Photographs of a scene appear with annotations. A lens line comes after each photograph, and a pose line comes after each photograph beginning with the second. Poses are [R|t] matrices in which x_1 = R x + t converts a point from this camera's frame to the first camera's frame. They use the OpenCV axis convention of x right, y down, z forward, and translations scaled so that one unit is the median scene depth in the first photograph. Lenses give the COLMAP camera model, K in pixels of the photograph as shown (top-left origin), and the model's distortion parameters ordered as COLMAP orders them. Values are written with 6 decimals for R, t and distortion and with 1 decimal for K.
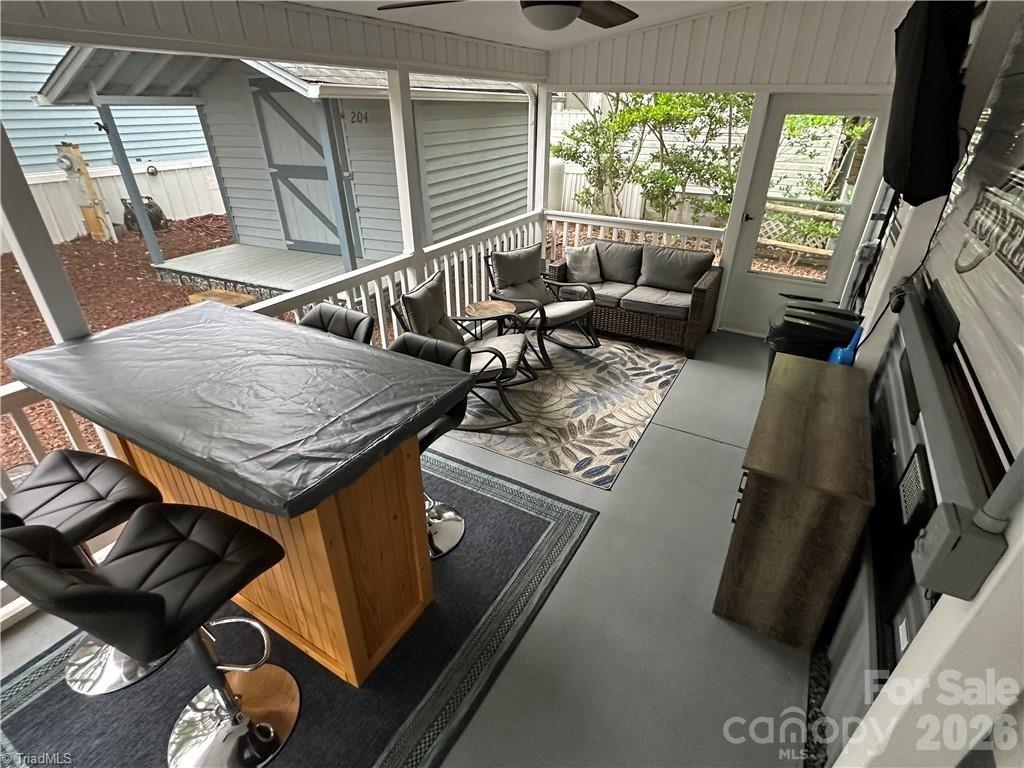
lens RADIAL K [[503.2, 0, 511.9], [0, 503.2, 382.9], [0, 0, 1]] dist [-0.007345, 0.000531]
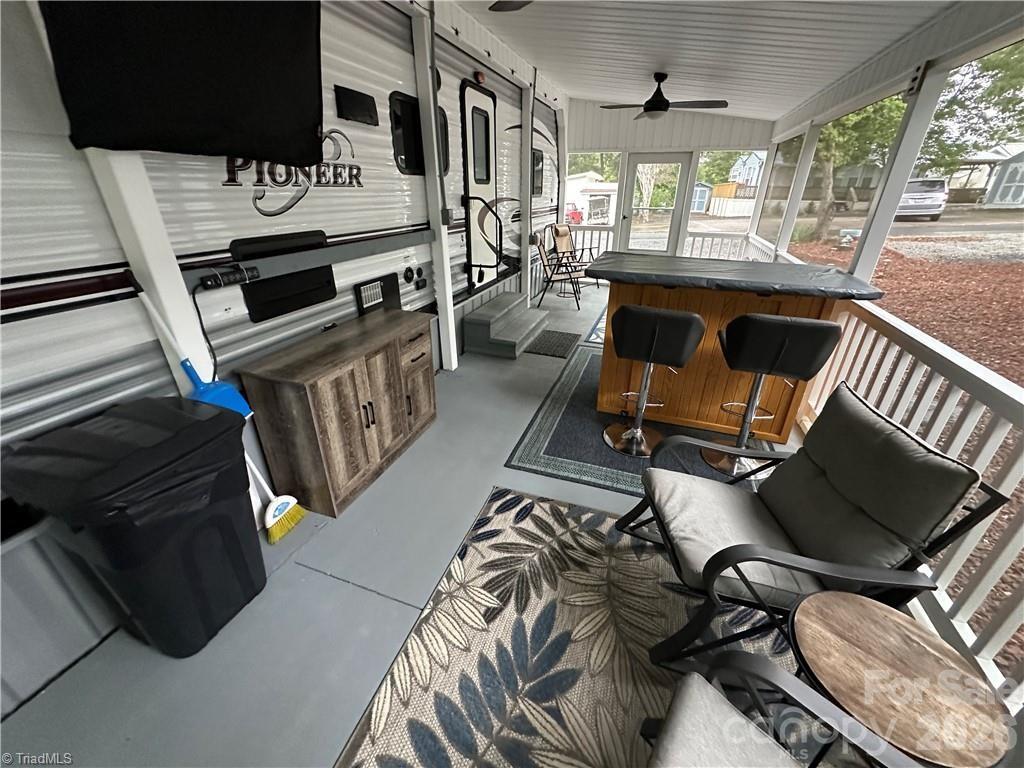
lens RADIAL K [[410.3, 0, 515.1], [0, 410.3, 383.1], [0, 0, 1]] dist [-0.002683, 0.000094]
pose [[-0.980910, 0.073747, -0.179934, 0.175403], [-0.103918, 0.583307, 0.805577, -0.349555], [0.164366, 0.808897, -0.564508, 0.796169]]
